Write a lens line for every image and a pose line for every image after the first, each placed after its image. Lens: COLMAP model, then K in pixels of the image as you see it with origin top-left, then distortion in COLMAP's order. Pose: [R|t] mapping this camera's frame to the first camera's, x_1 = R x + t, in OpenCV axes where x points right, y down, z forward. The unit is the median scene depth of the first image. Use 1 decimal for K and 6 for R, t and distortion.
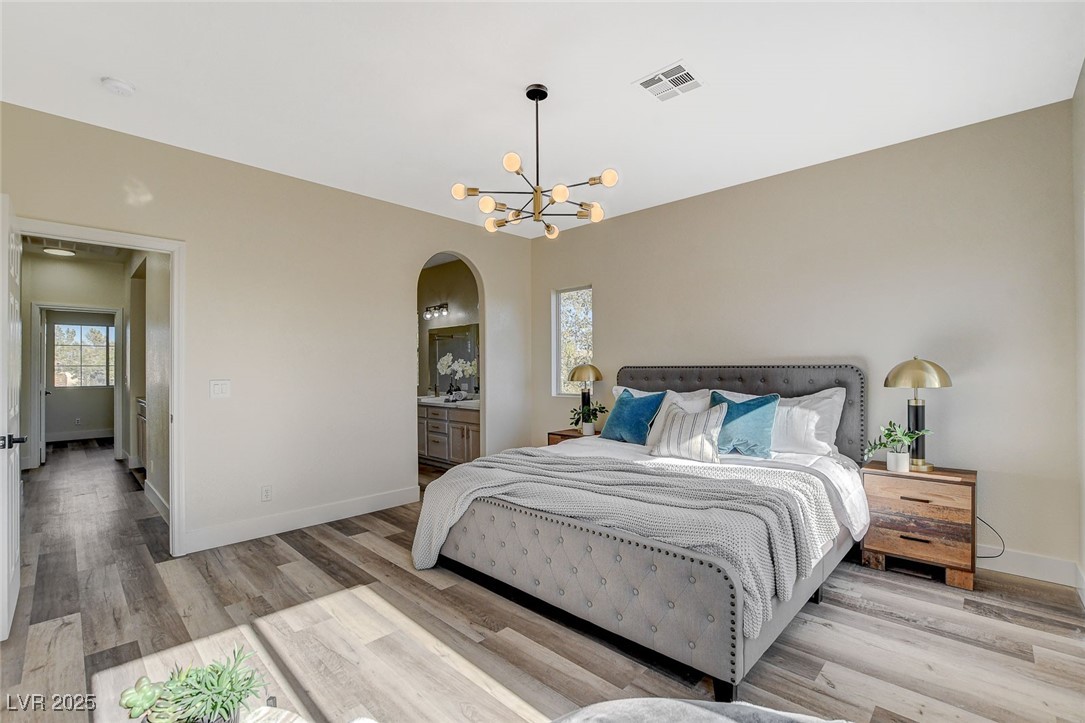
lens RADIAL K [[478.4, 0, 541.1], [0, 478.4, 363.4], [0, 0, 1]] dist [-0.000666, -0.000036]
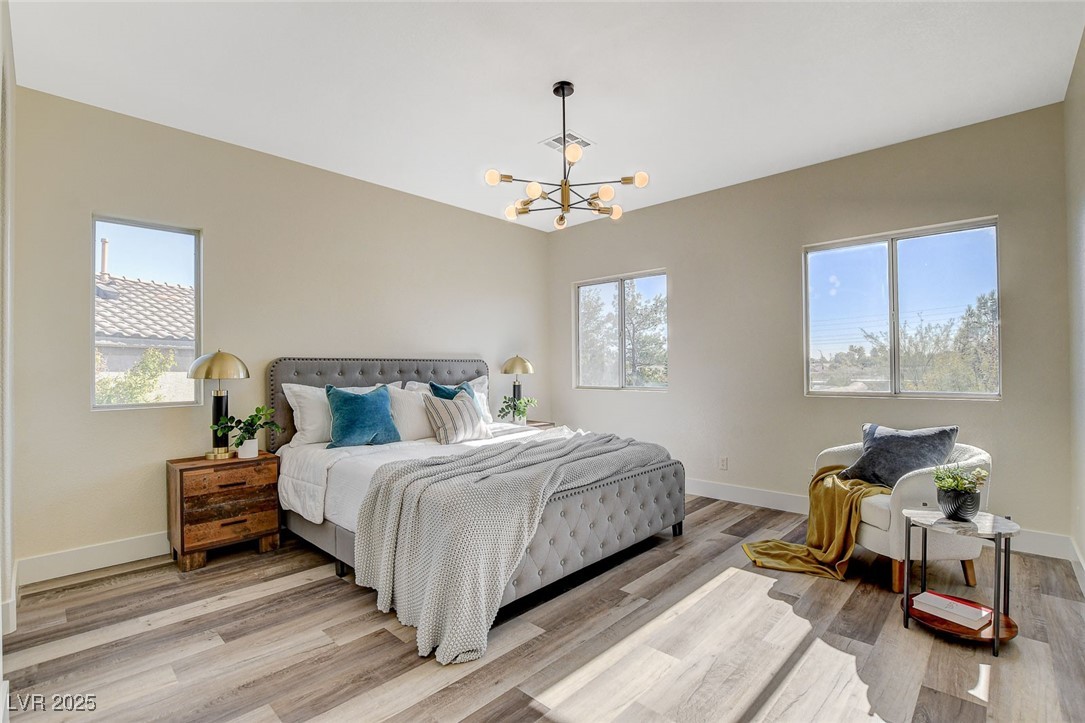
lens RADIAL K [[494.4, 0, 541.2], [0, 494.4, 366.5], [0, 0, 1]] dist [-0.019782, -0.000053]
pose [[-0.002893, 0.012897, 0.999913, -1.057764], [0.003101, 0.999912, -0.012888, 0.053613], [-0.999991, 0.003064, -0.002933, 1.047914]]
